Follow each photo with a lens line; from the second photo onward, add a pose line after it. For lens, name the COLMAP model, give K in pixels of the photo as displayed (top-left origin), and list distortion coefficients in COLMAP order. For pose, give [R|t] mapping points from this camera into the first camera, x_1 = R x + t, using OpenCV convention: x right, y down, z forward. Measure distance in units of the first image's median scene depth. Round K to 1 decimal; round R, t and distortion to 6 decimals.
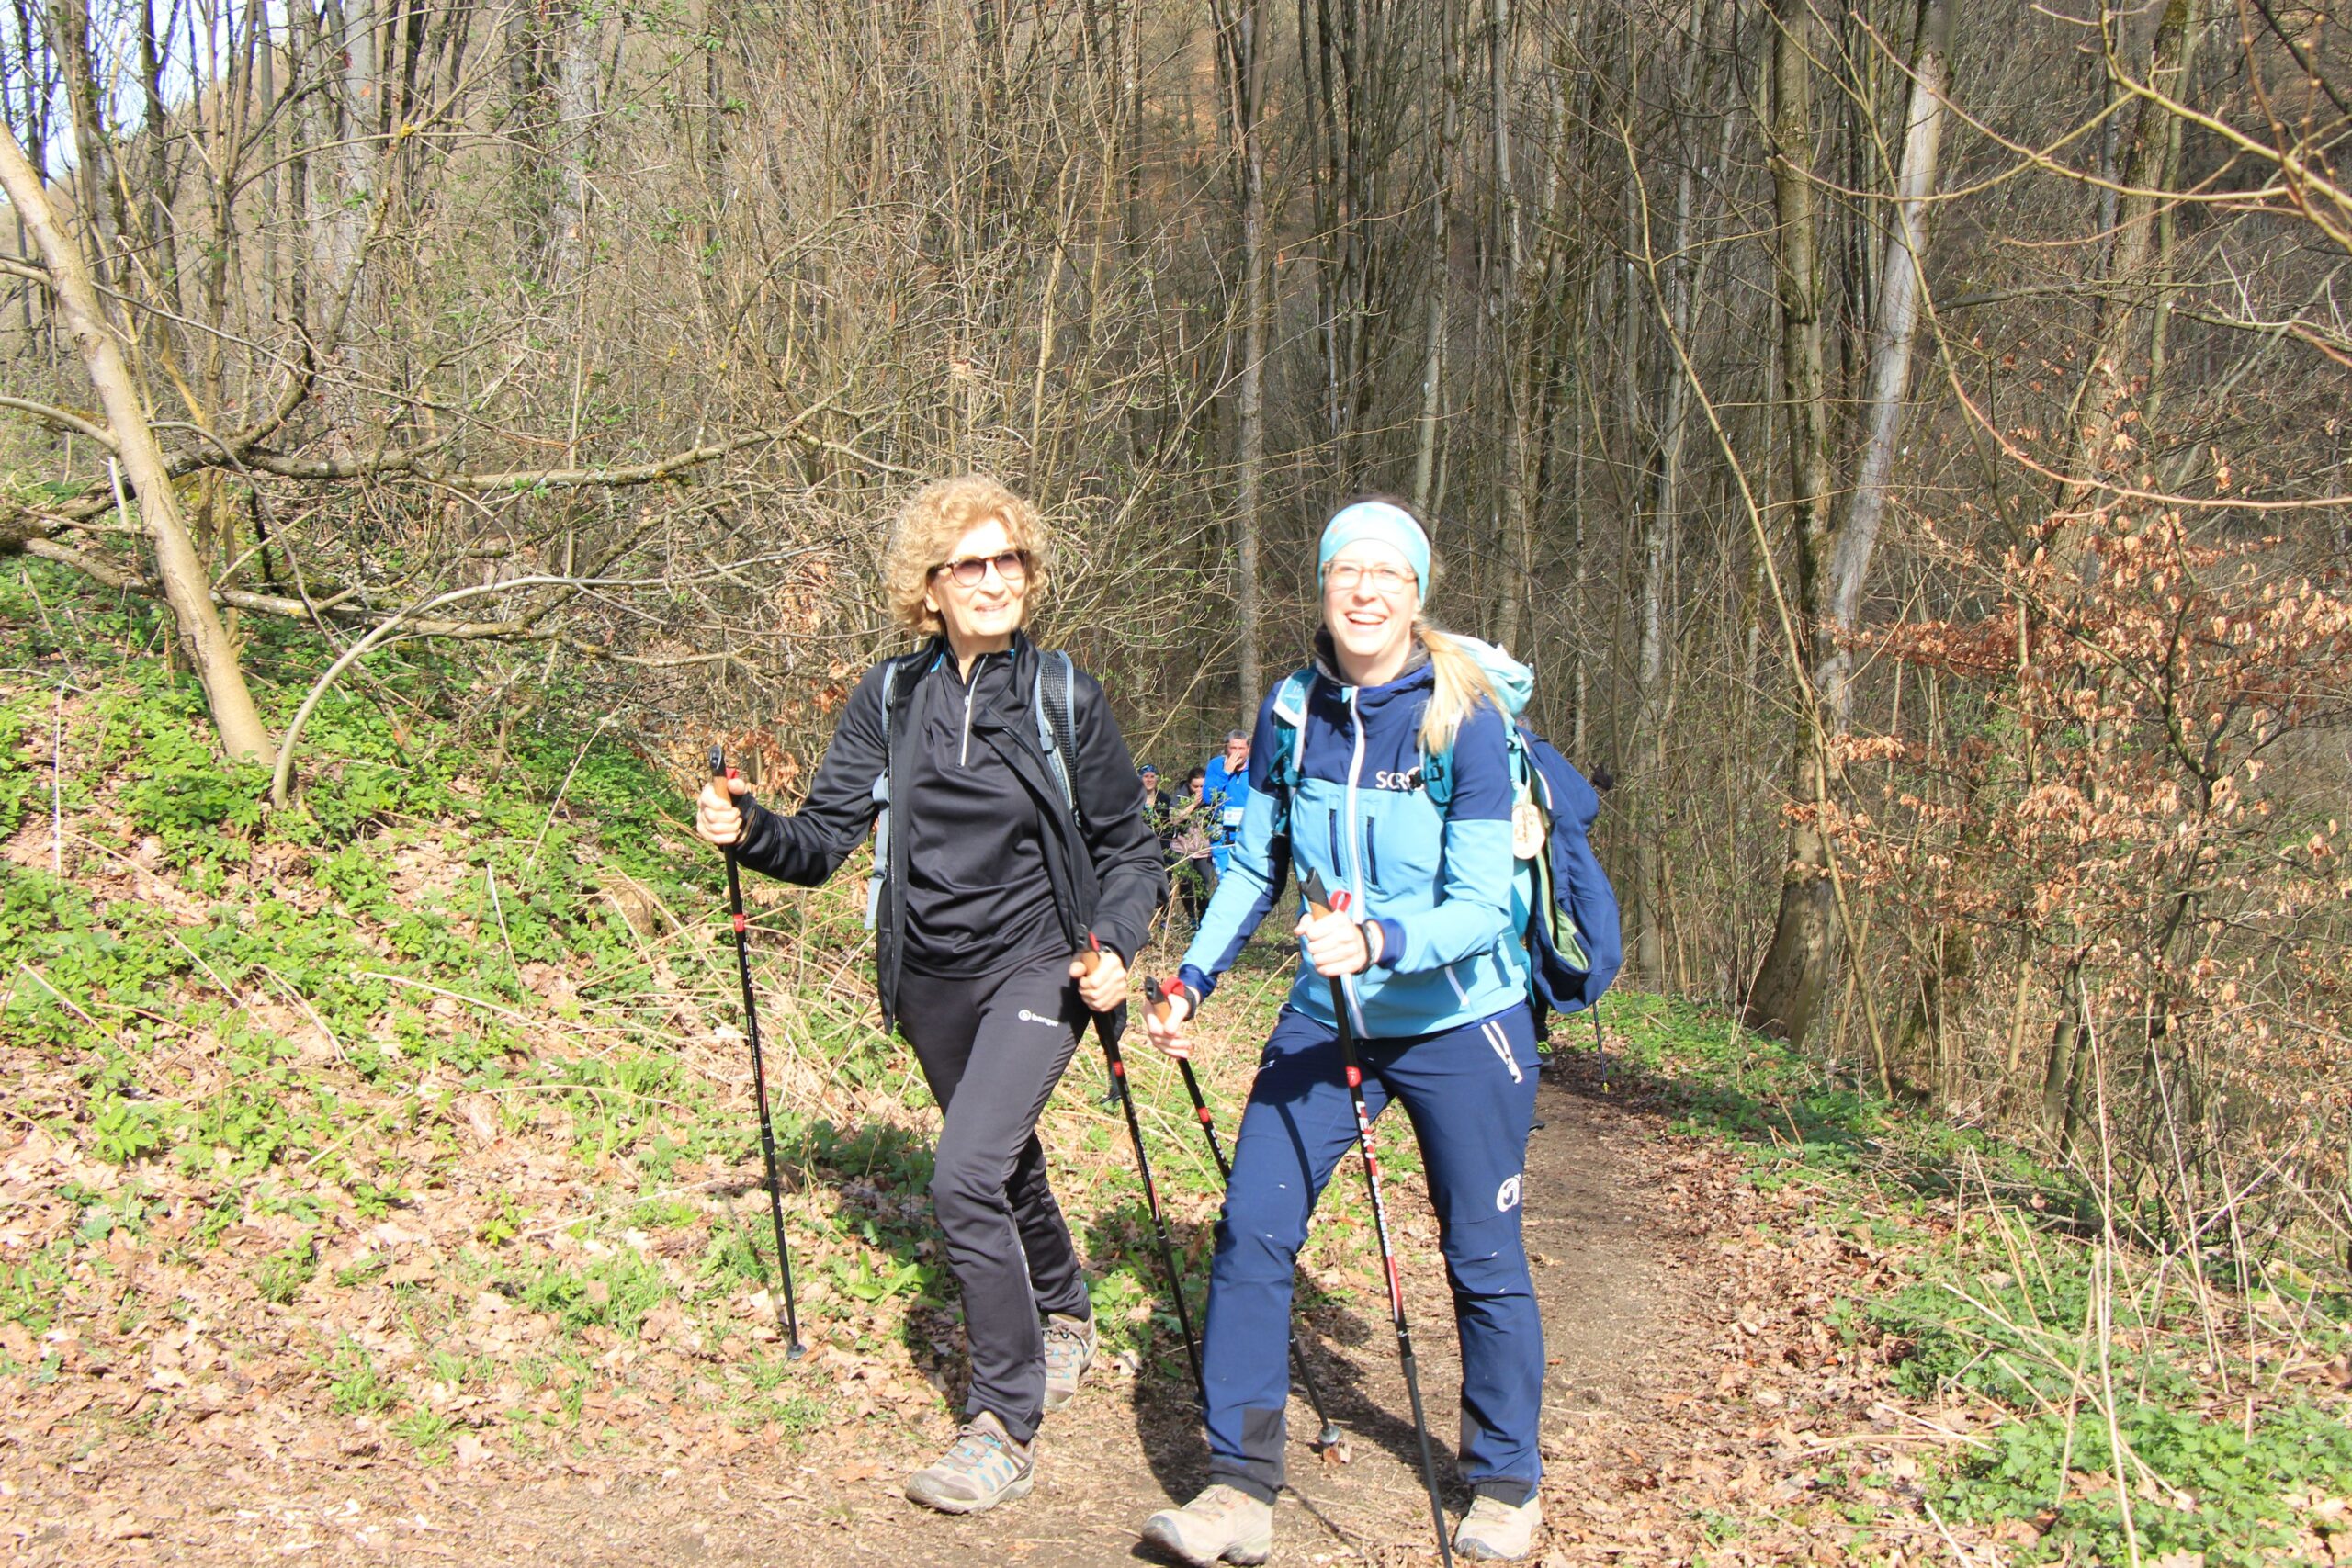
lens RADIAL K [[2600.1, 0, 1176.0], [0, 2600.1, 784.0], [0, 0, 1]] dist [-0.102693, 0.352577]
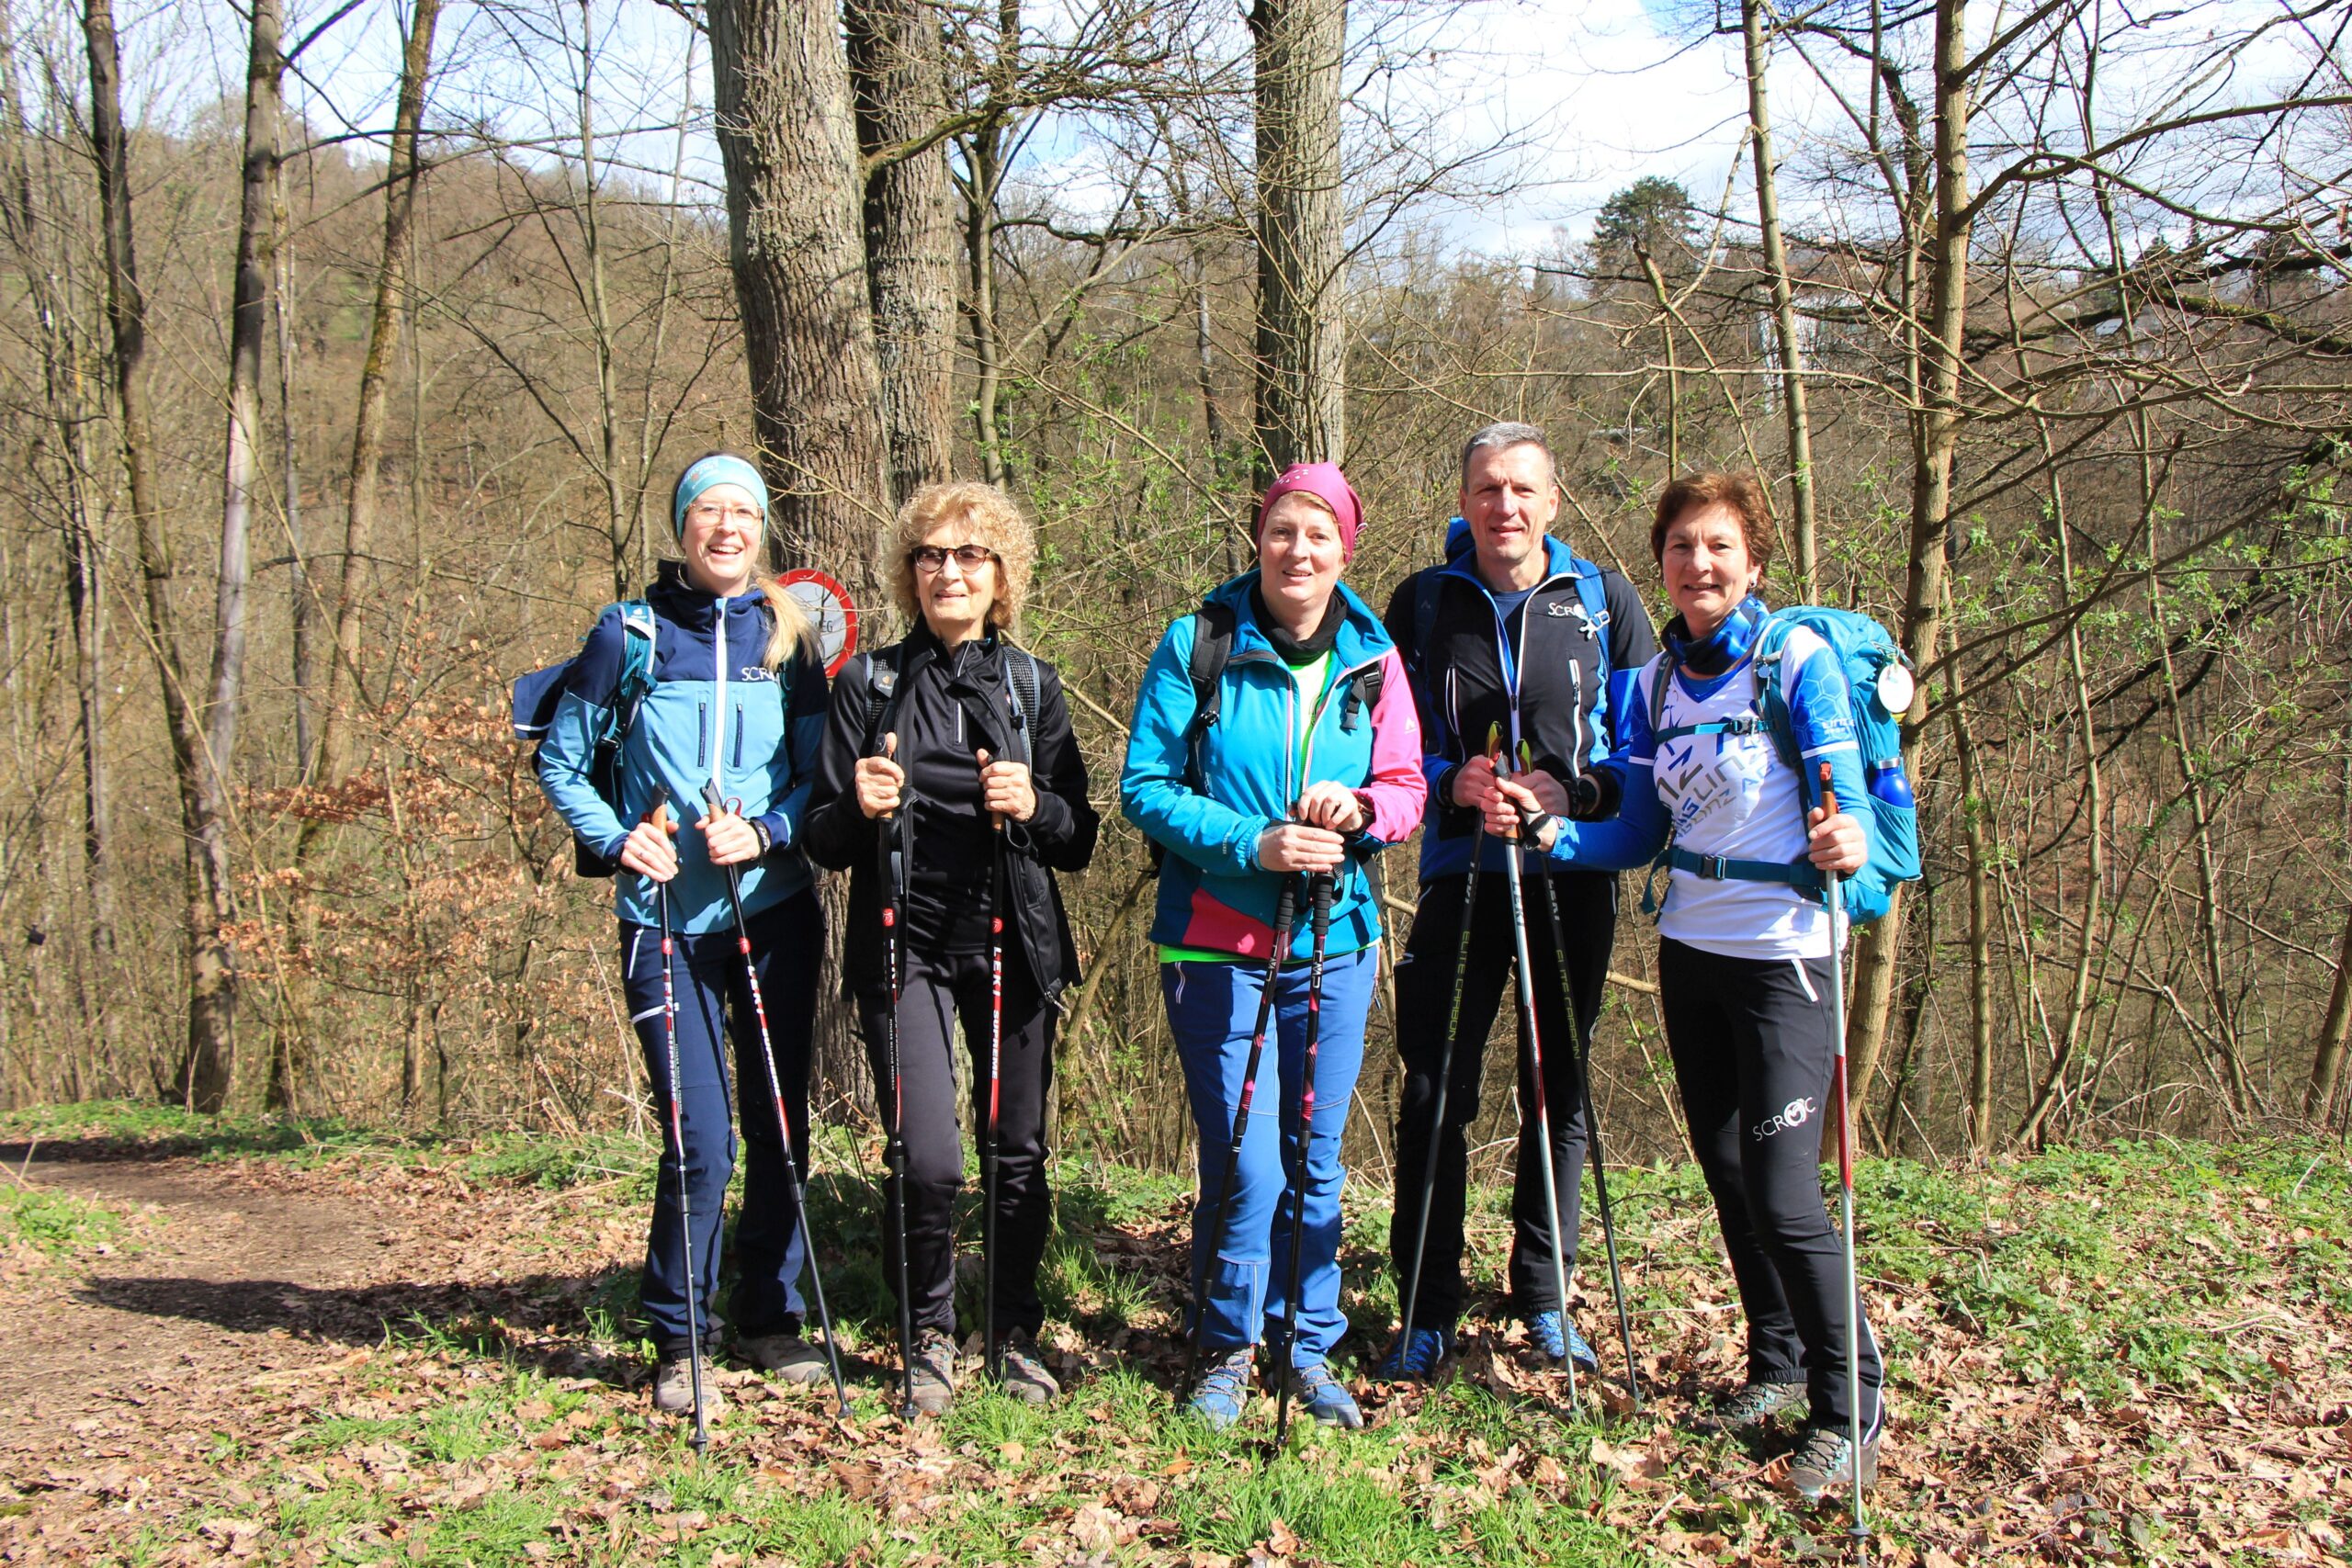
lens RADIAL K [[2098.9, 0, 1175.0], [0, 2098.9, 778.6], [0, 0, 1]] dist [-0.167600, 0.208599]
pose [[0.711523, -0.068148, 0.699351, -0.326263], [0.126948, 0.991375, -0.032553, 0.063789], [-0.691100, 0.111943, 0.714037, -0.252915]]
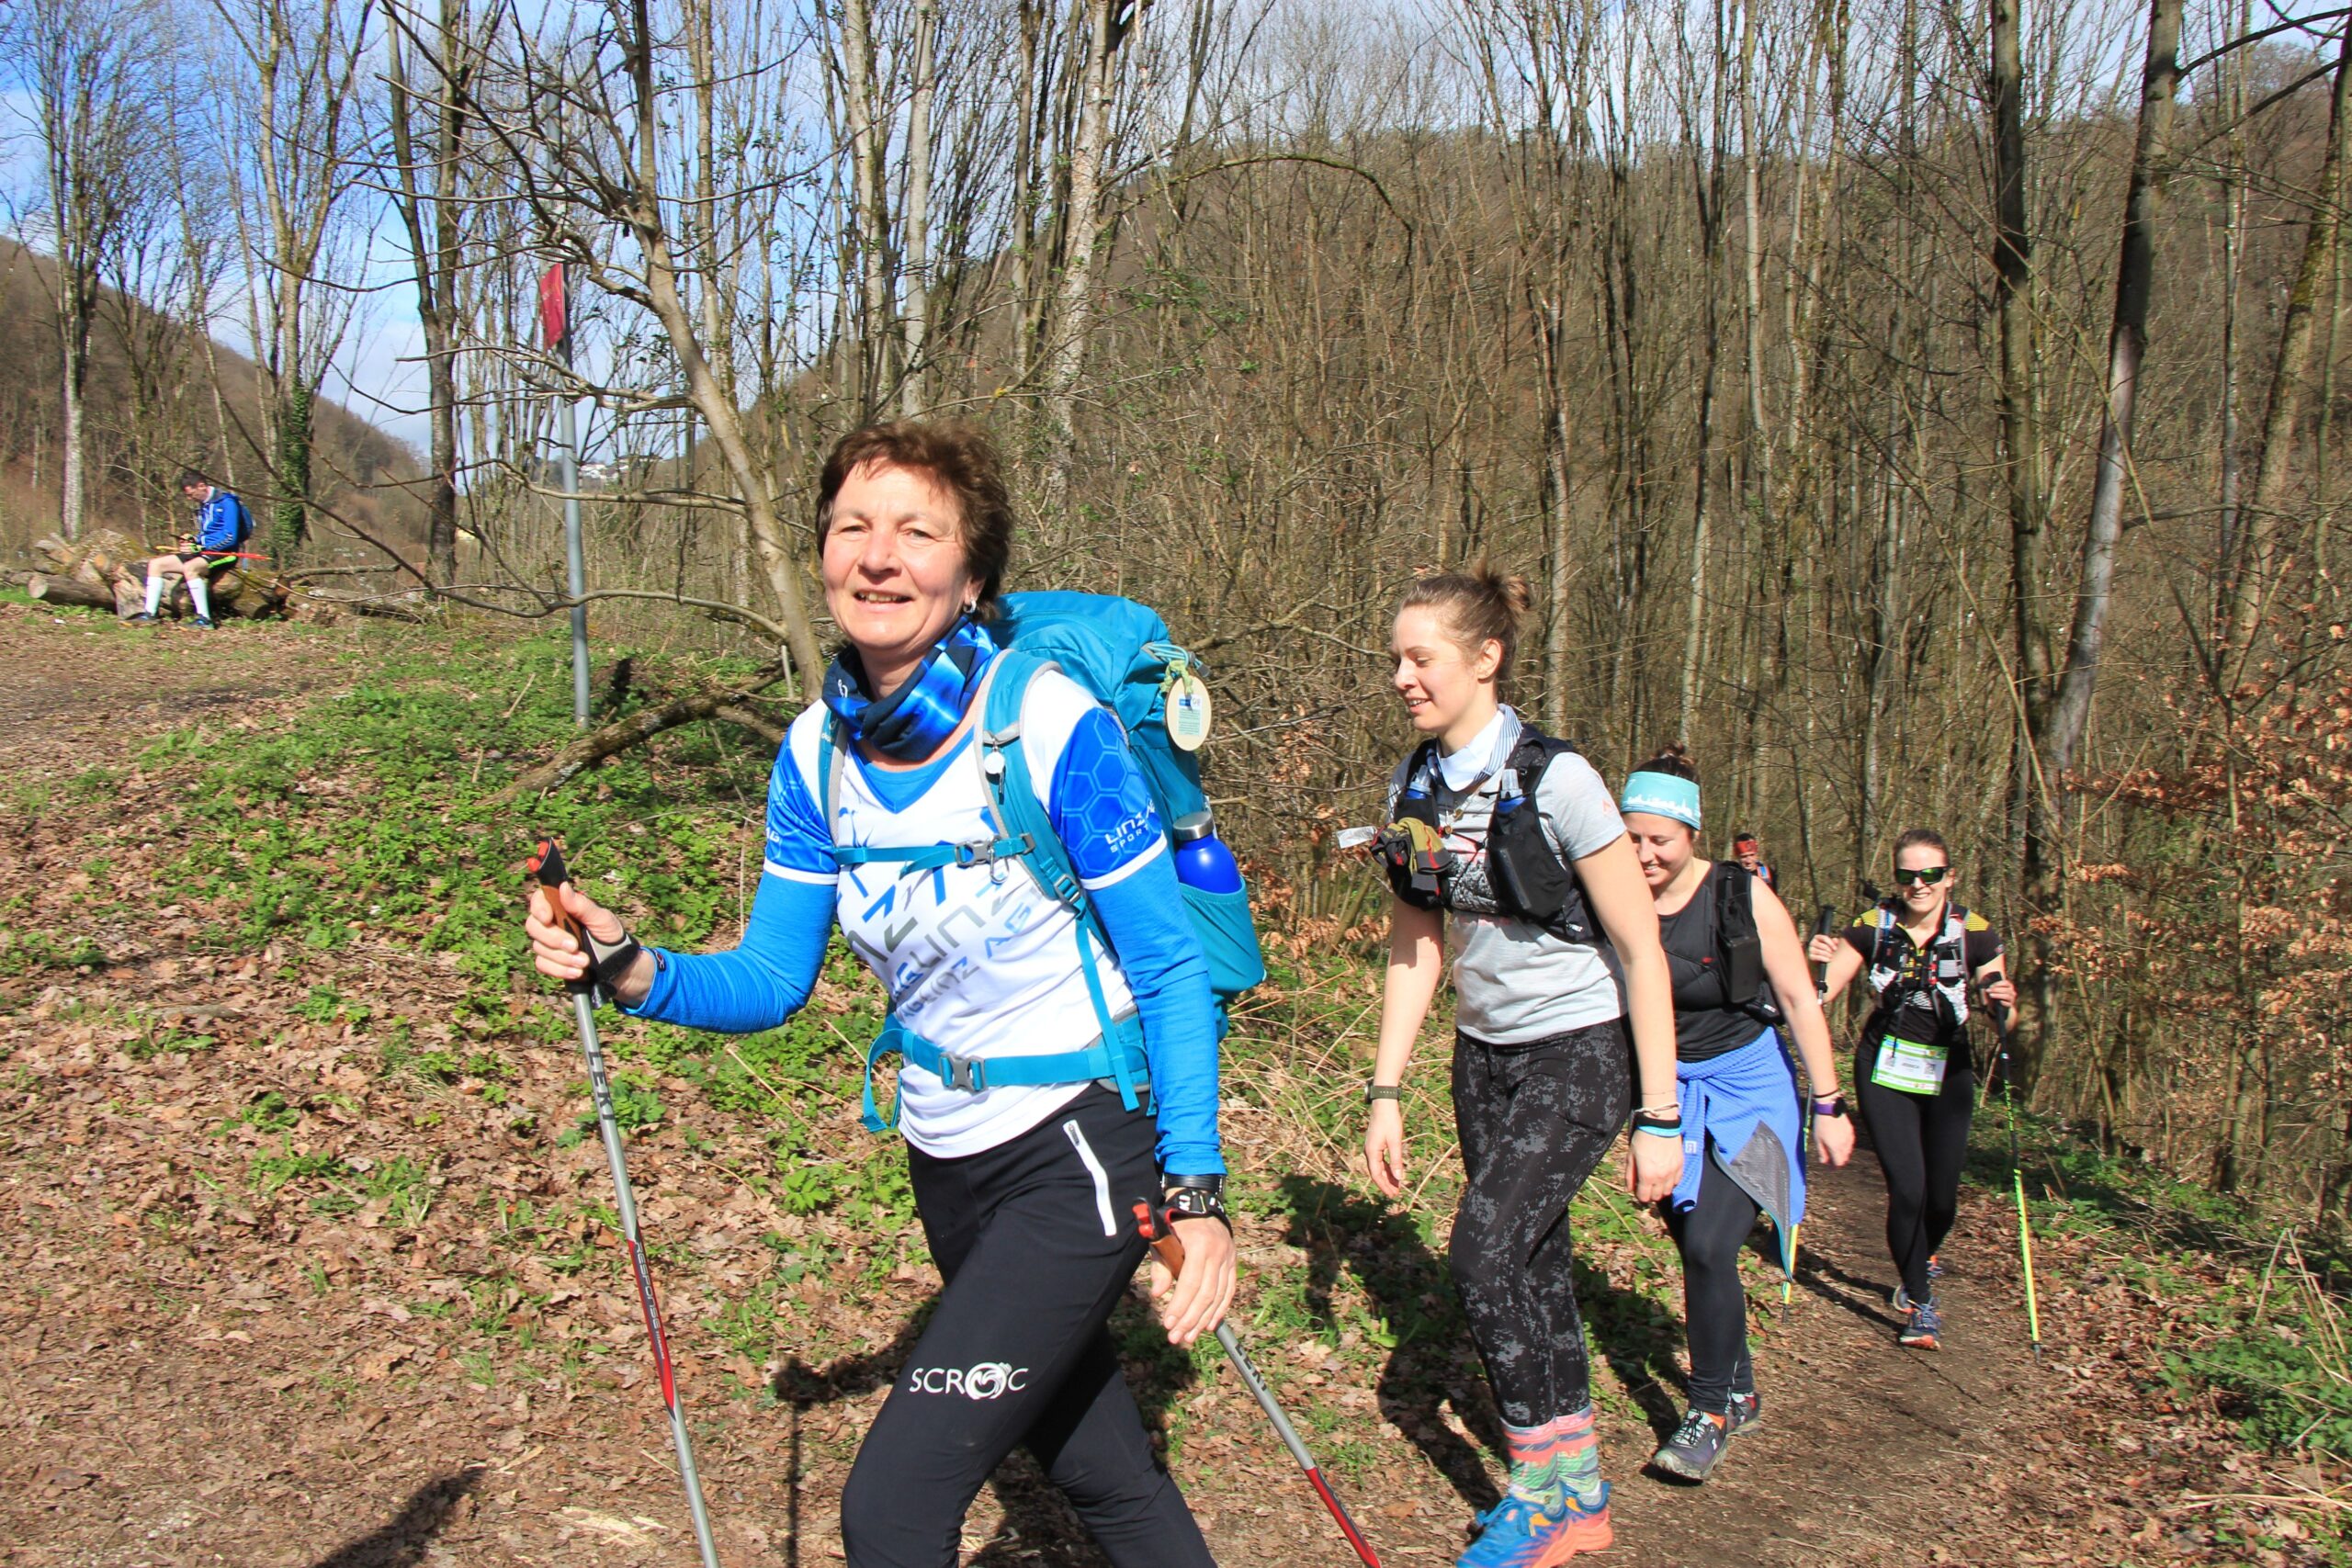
lens RADIAL K [[1943.0, 0, 1176.0], [0, 1943.0, 784.0], [0, 0, 1]] dist [-0.192296, 0.174289]
pose [[0.987689, 0.010042, -0.156109, -0.068267], [-0.017286, 0.998832, -0.045114, -0.017158], [0.155474, 0.047257, 0.986709, 0.081675]]
